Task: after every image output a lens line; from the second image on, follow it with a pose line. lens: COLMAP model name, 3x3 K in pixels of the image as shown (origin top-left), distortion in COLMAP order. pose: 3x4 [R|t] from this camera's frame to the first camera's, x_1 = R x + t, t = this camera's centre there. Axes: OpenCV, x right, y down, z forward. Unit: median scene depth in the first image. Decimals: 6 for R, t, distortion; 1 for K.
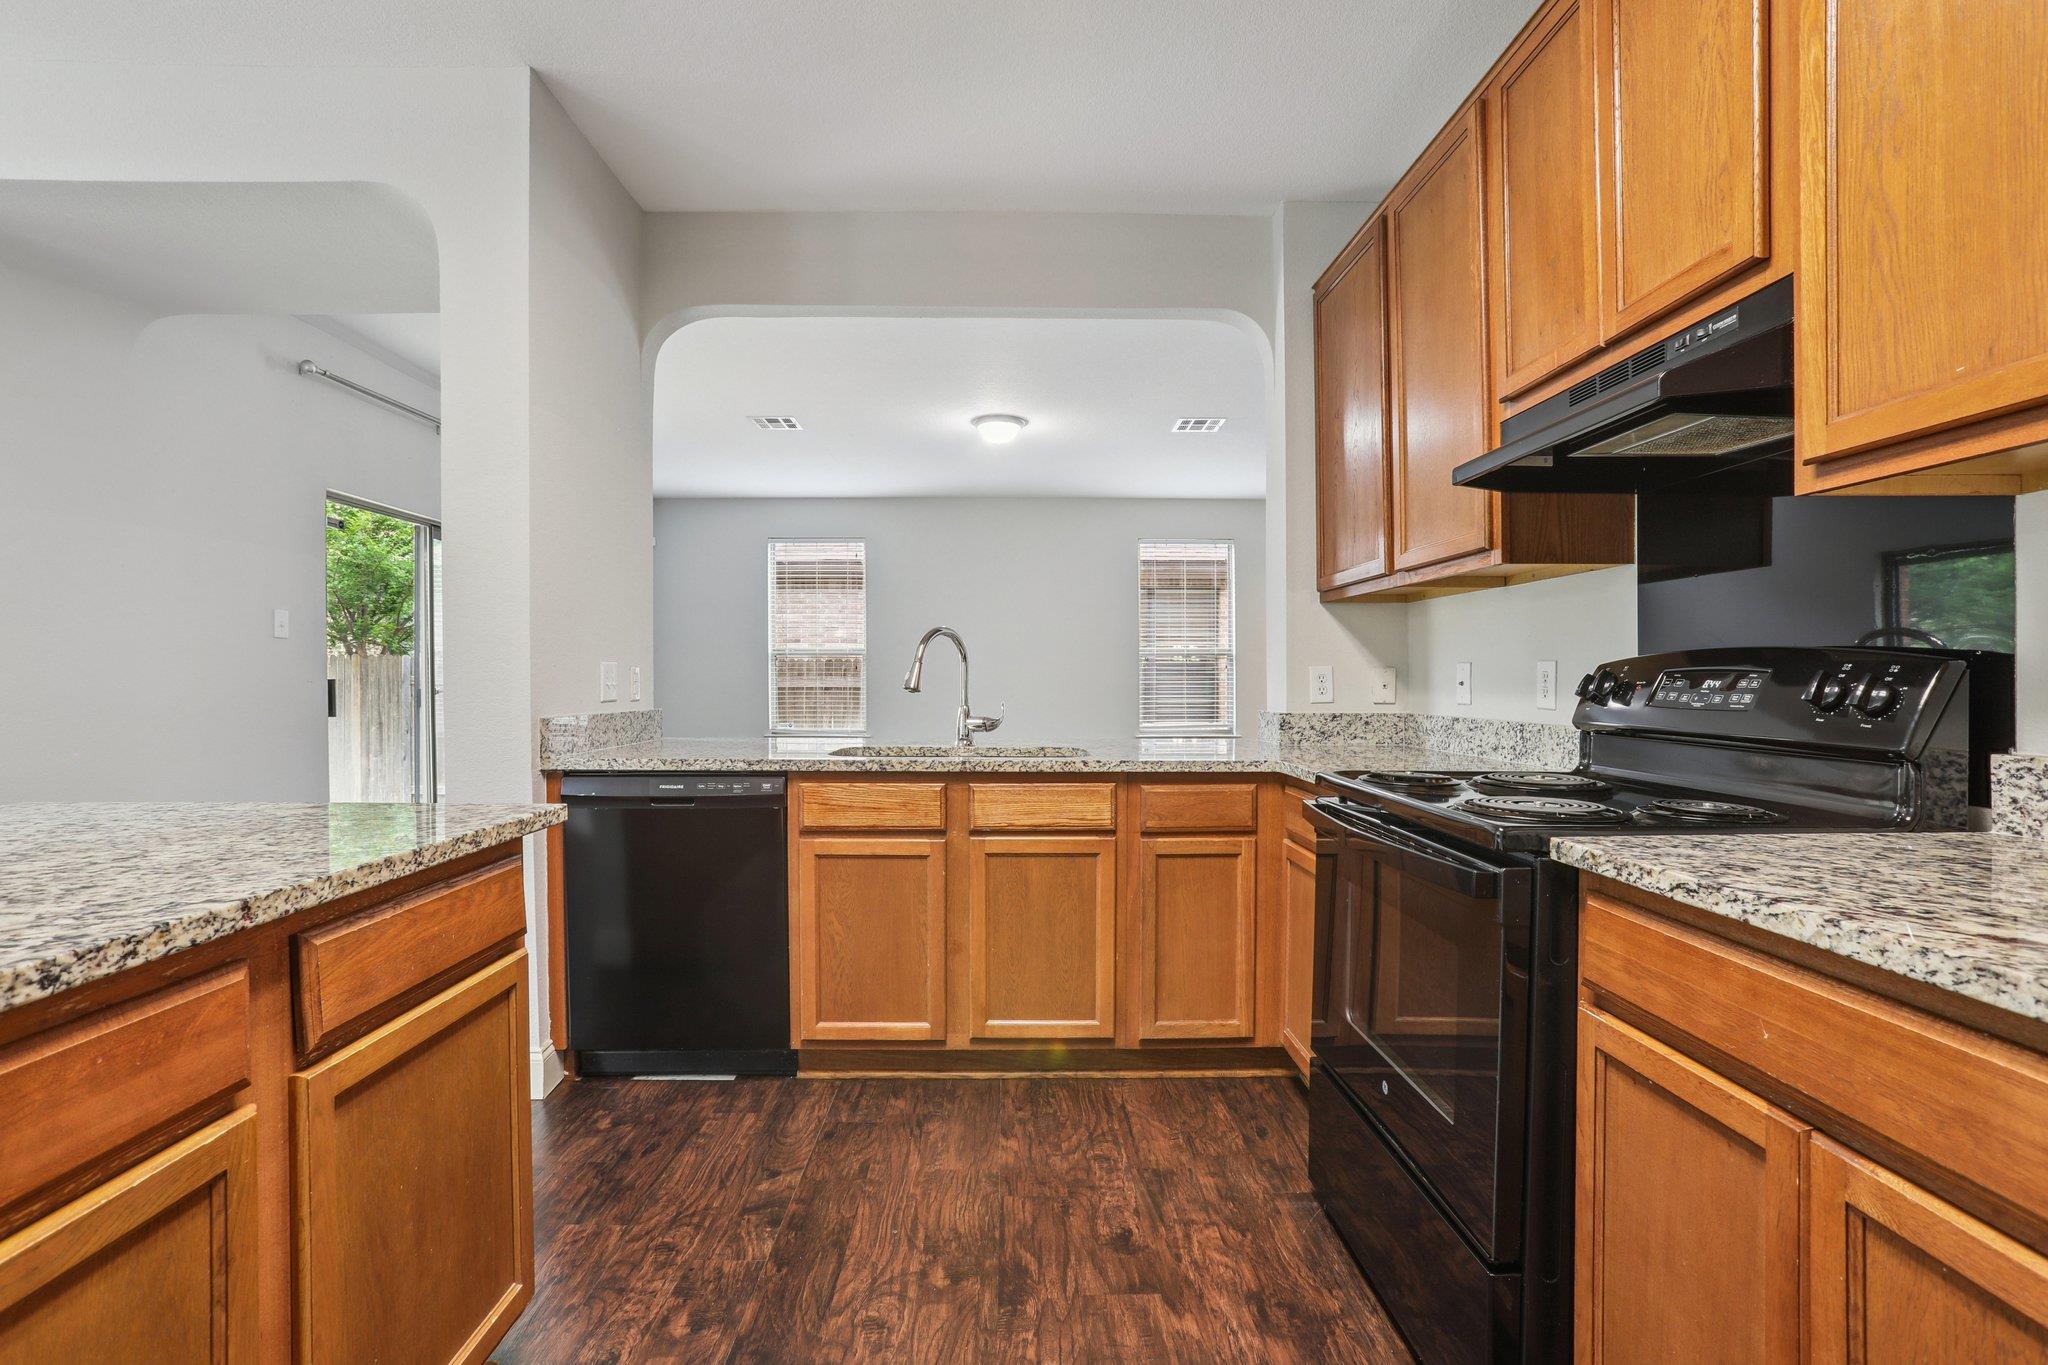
lens RADIAL K [[937.5, 0, 1019.9], [0, 937.5, 678.3], [0, 0, 1]] dist [-0.033229, 0.008429]
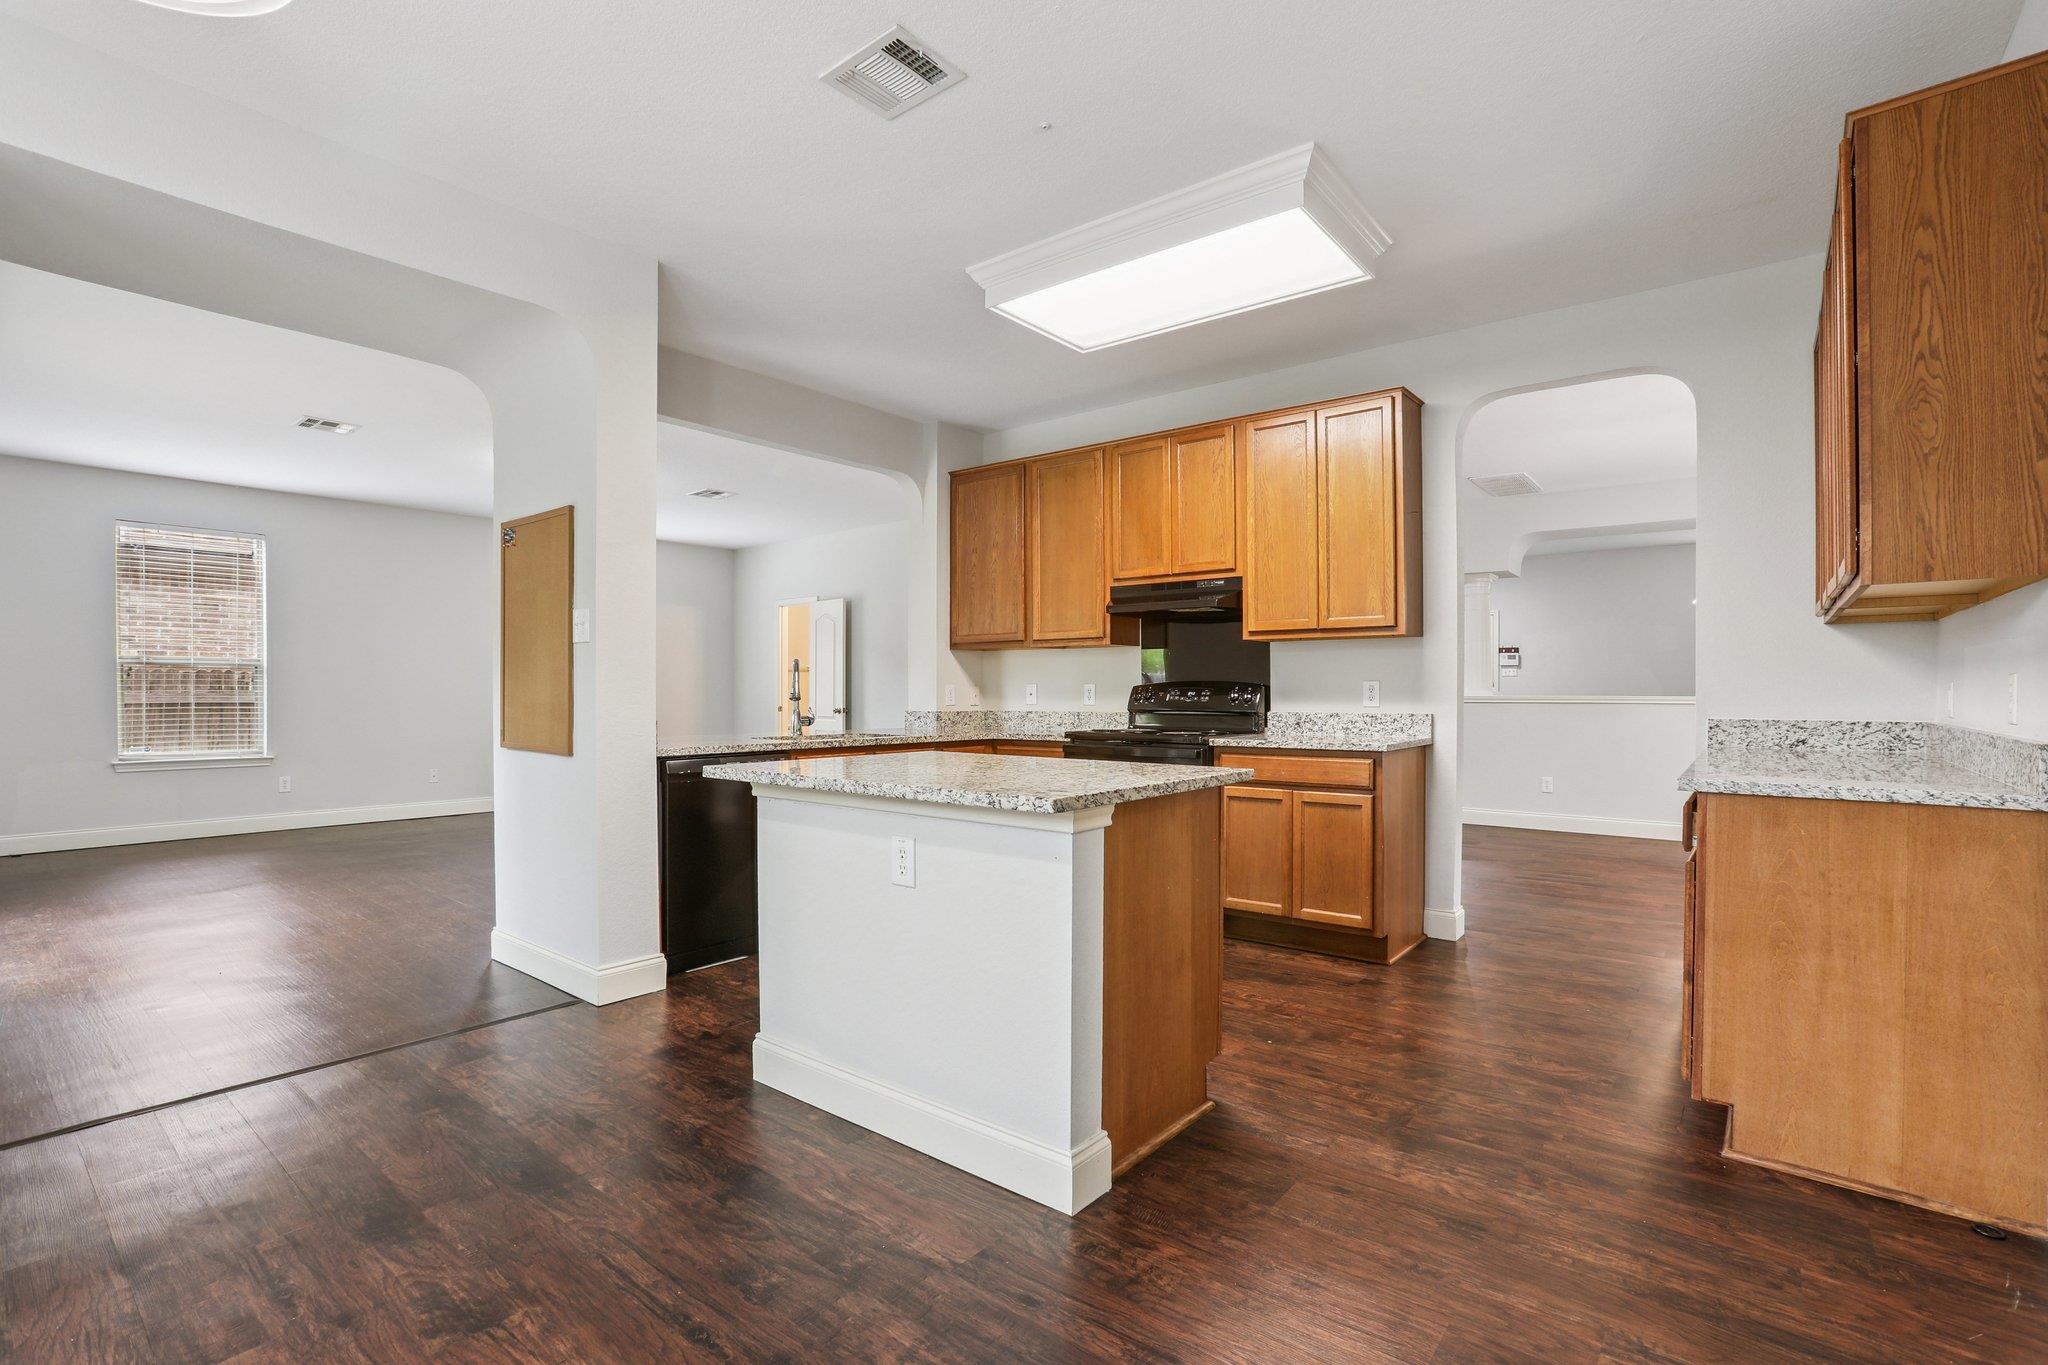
lens RADIAL K [[937.5, 0, 1013.4], [0, 937.5, 696.0], [0, 0, 1]] dist [-0.033229, 0.008429]
pose [[0.640906, -0.003498, 0.767611, -1.306355], [0.000679, 0.999992, 0.003989, 0.001650], [-0.767619, -0.002035, 0.640904, -0.331172]]
